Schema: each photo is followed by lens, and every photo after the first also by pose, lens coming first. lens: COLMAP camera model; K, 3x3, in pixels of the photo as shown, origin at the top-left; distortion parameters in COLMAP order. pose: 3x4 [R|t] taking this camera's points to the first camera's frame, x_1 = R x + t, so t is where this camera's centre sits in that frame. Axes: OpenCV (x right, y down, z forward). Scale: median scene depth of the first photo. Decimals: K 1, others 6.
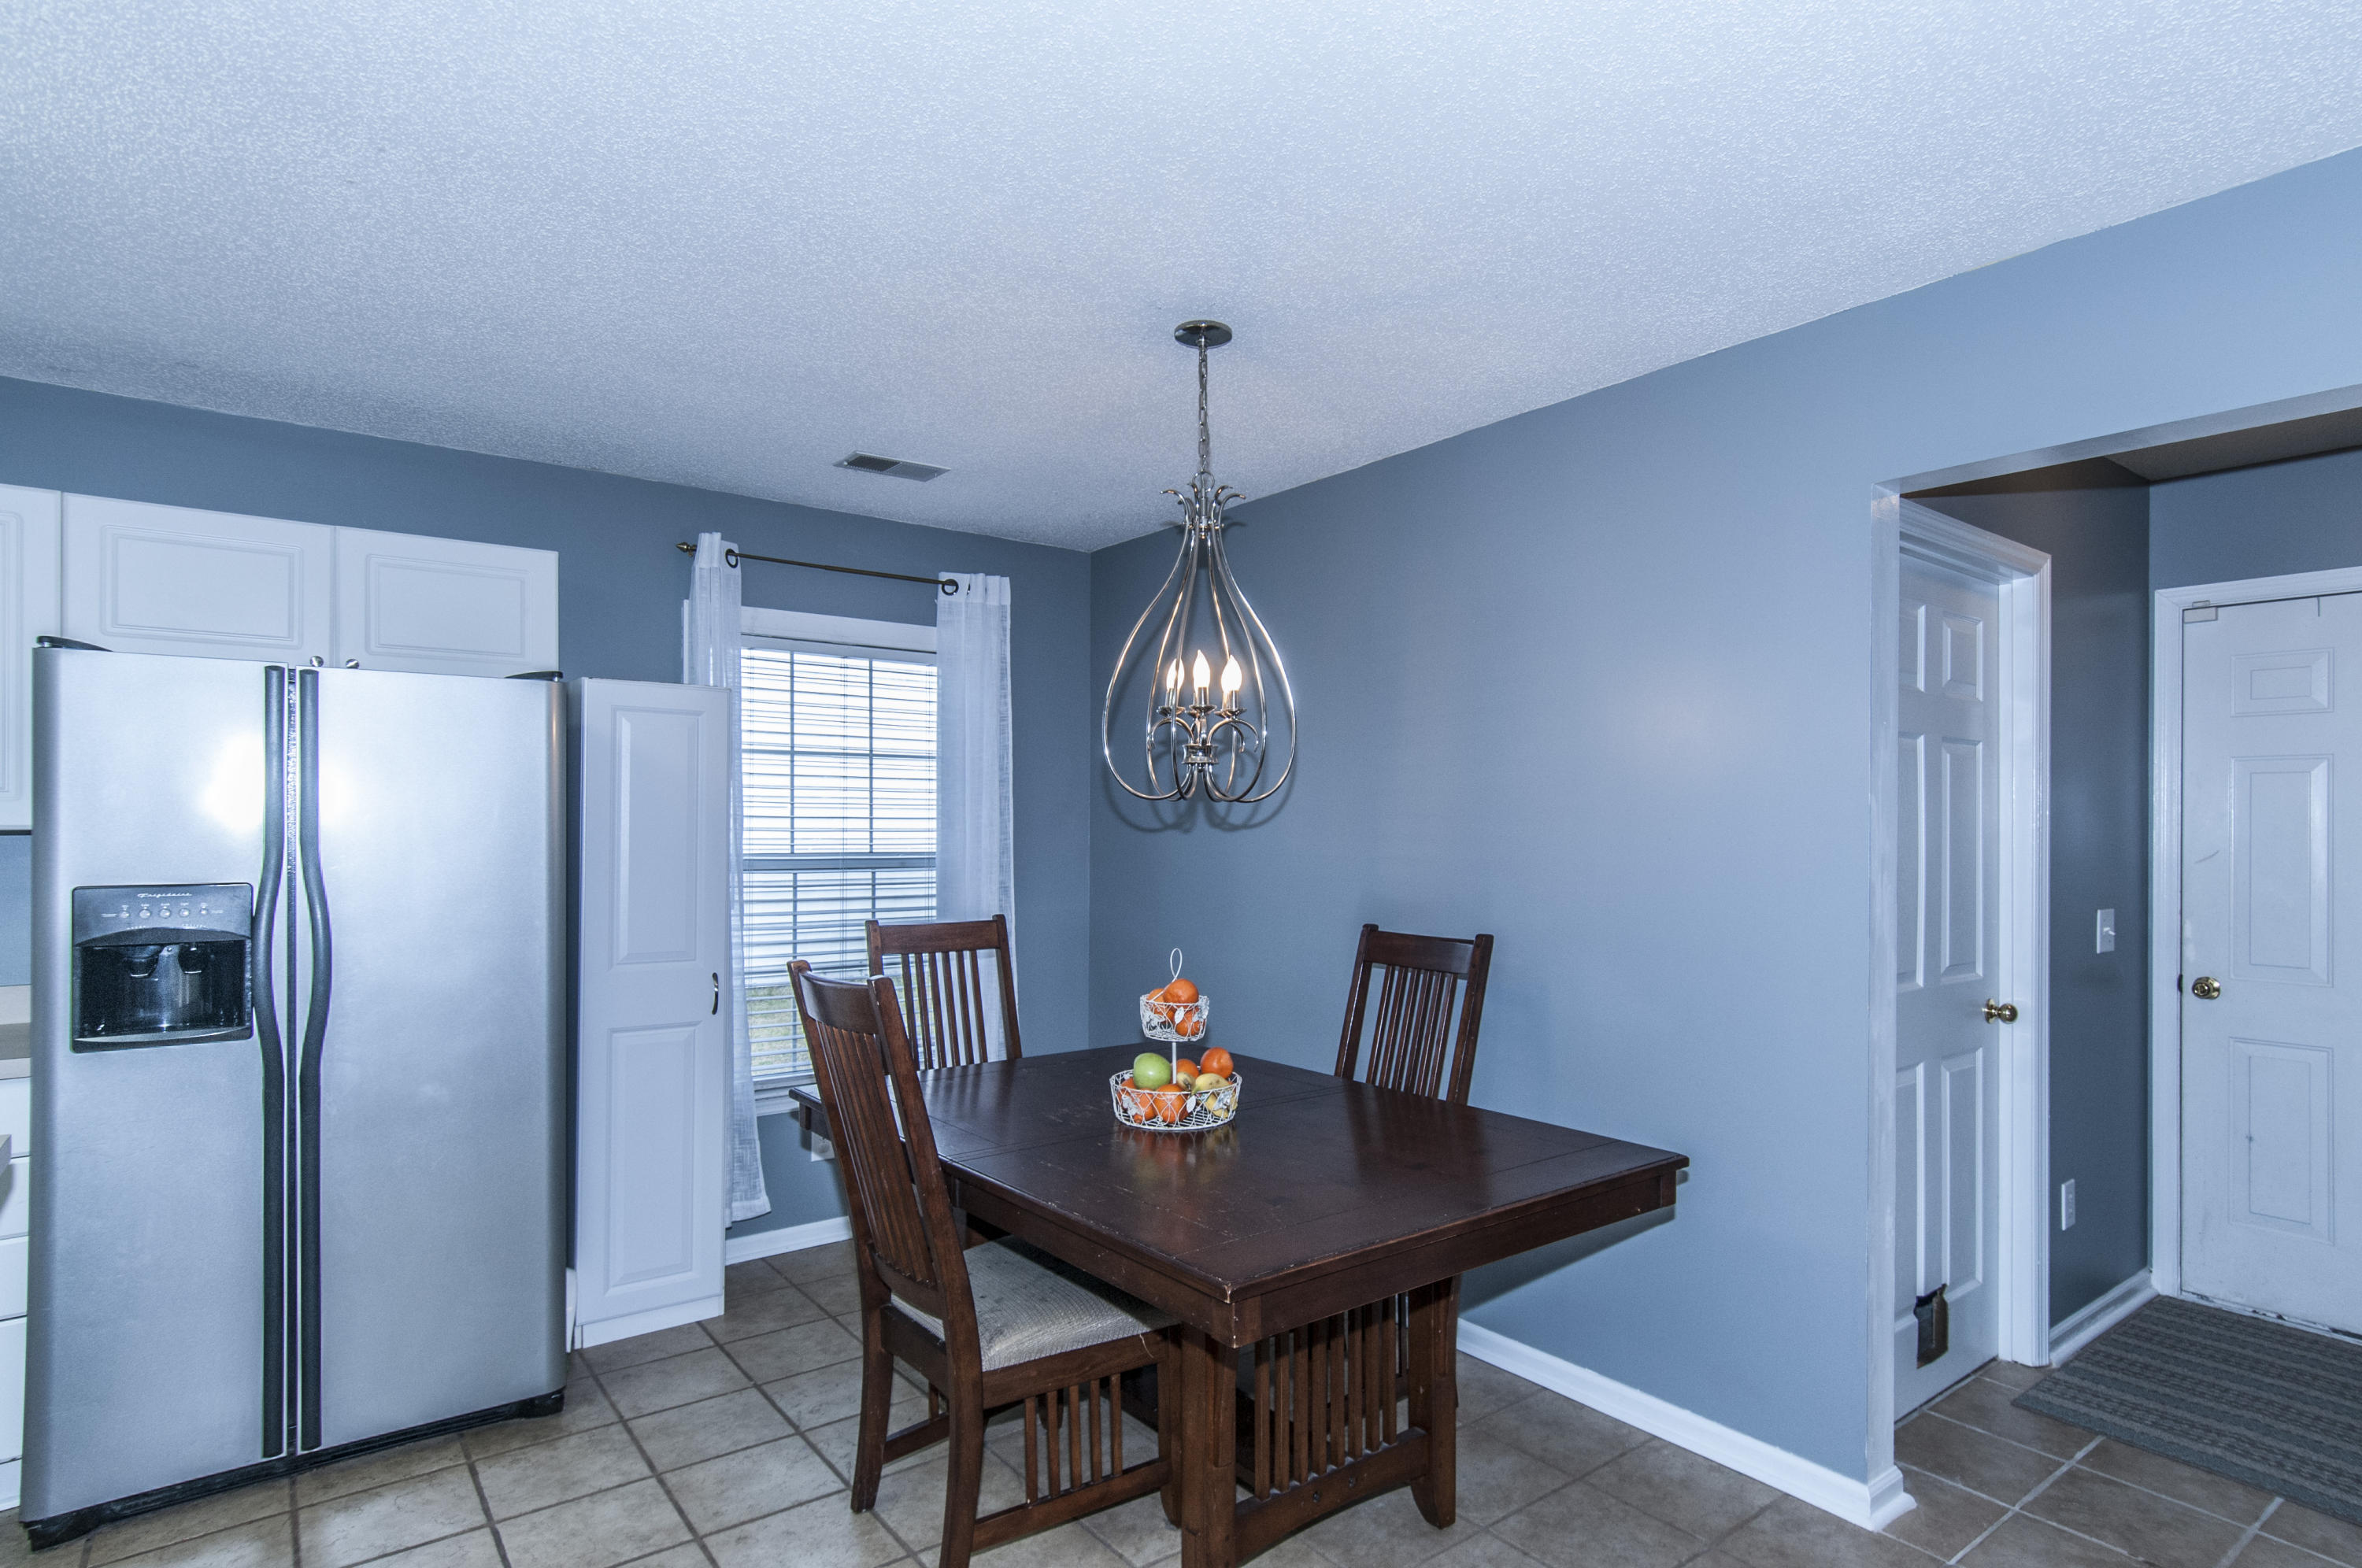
lens RADIAL K [[1236.8, 0, 1213.7], [0, 1236.8, 831.8], [0, 0, 1]] dist [0.009192, -0.006918]
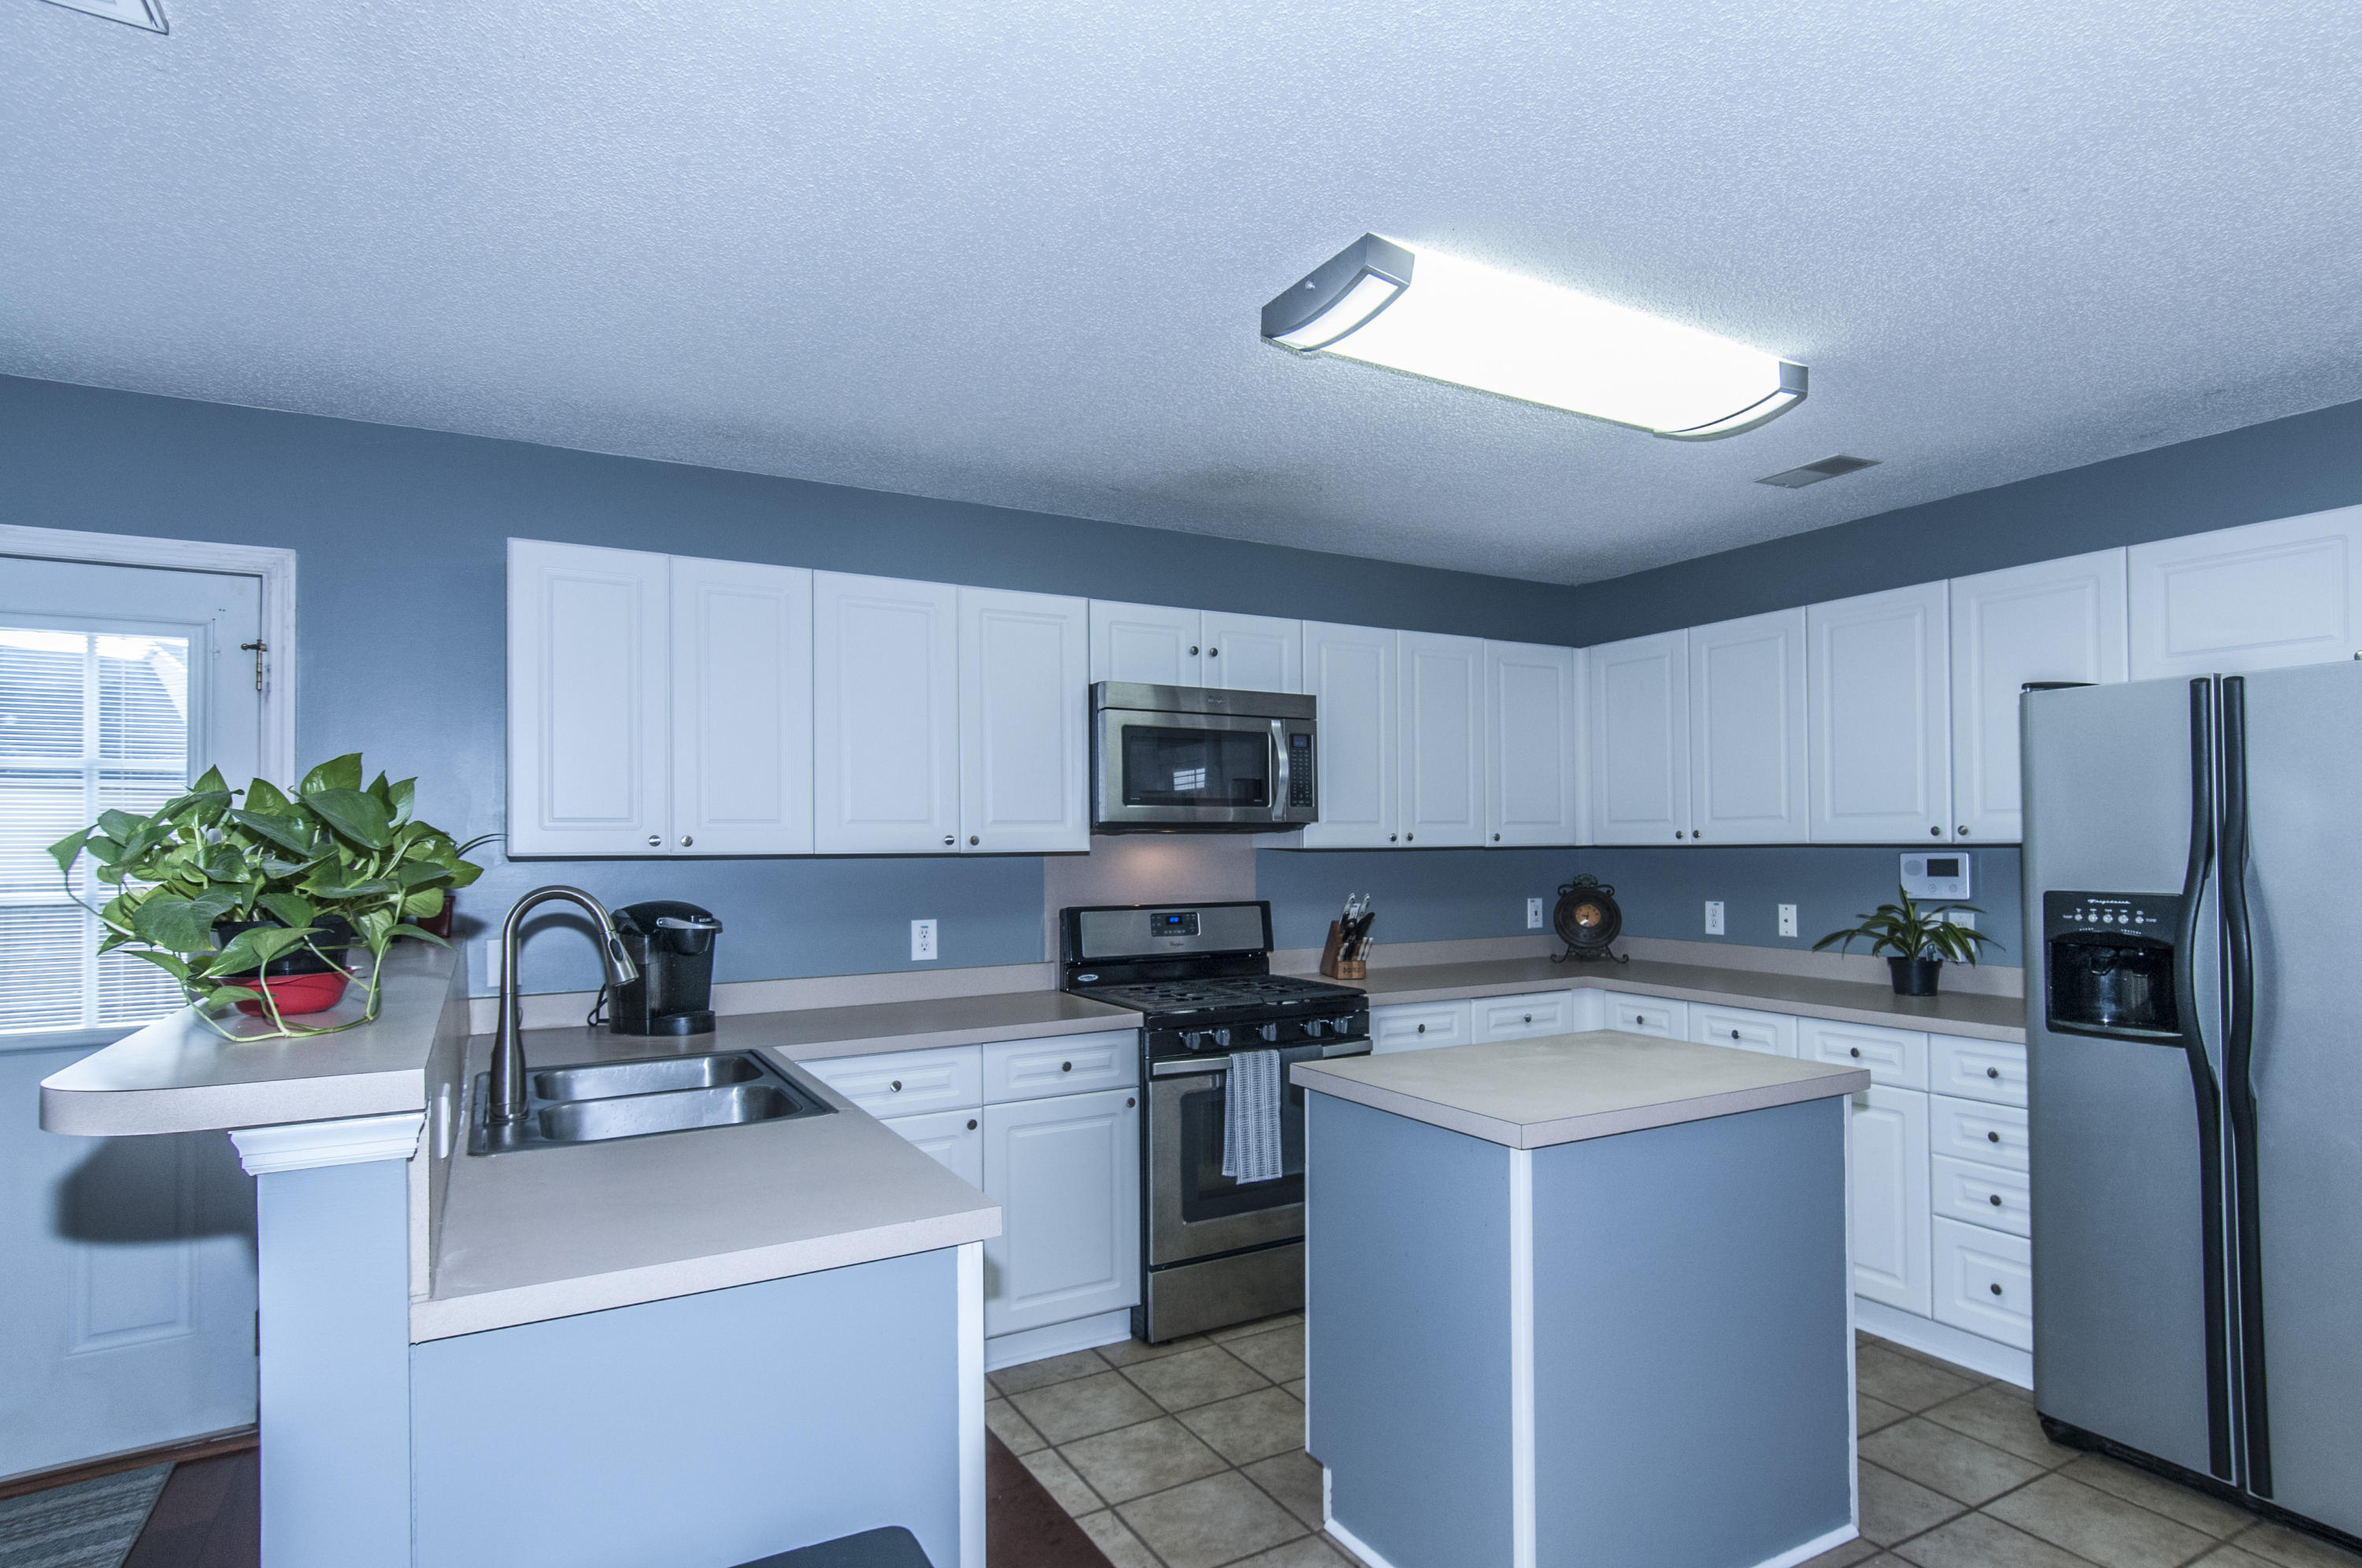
lens RADIAL K [[1236.8, 0, 1234.8], [0, 1236.8, 827.1], [0, 0, 1]] dist [0.009192, -0.006918]
pose [[-0.131081, -0.015605, -0.991249, 0.228154], [0.004167, 0.999859, -0.016292, -0.000157], [0.991363, -0.006266, -0.130998, 0.248120]]
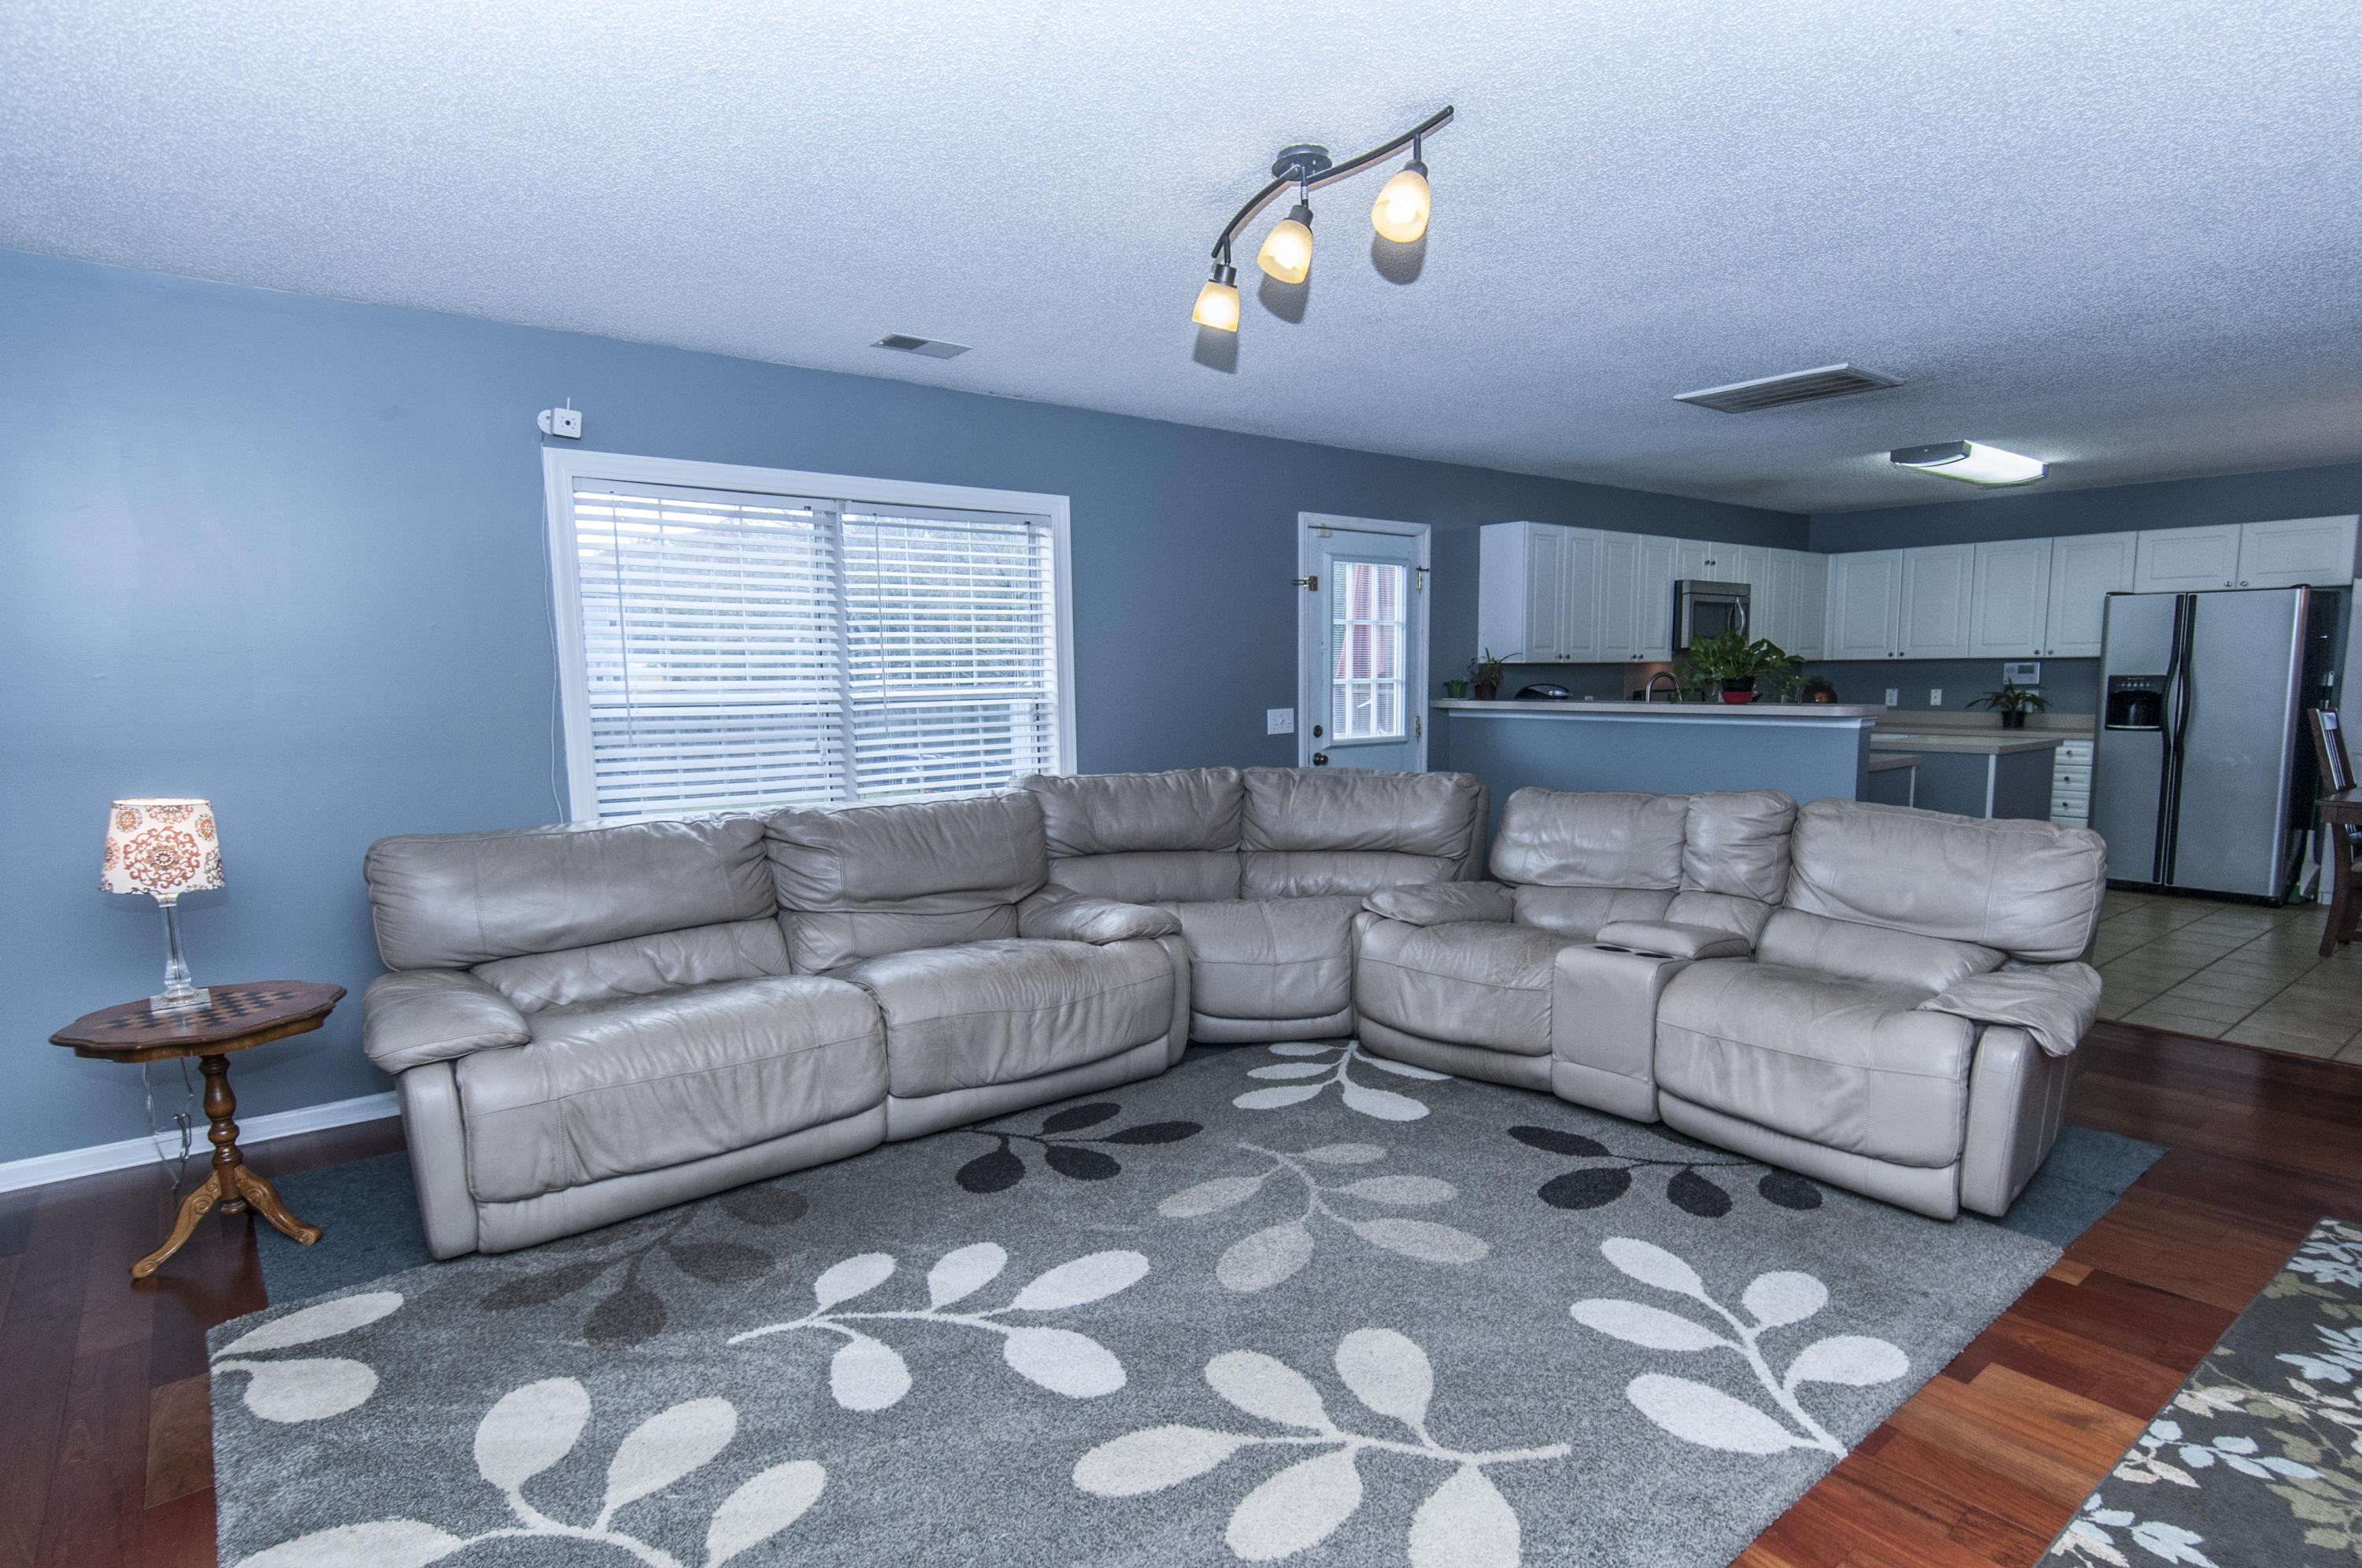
lens RADIAL K [[1236.8, 0, 1237.4], [0, 1236.8, 828.6], [0, 0, 1]] dist [0.009192, -0.006918]
pose [[0.031147, 0.124872, -0.991684, 1.337207], [0.005923, 0.992125, 0.125113, 0.015747], [0.999497, -0.009771, 0.030162, -0.795425]]
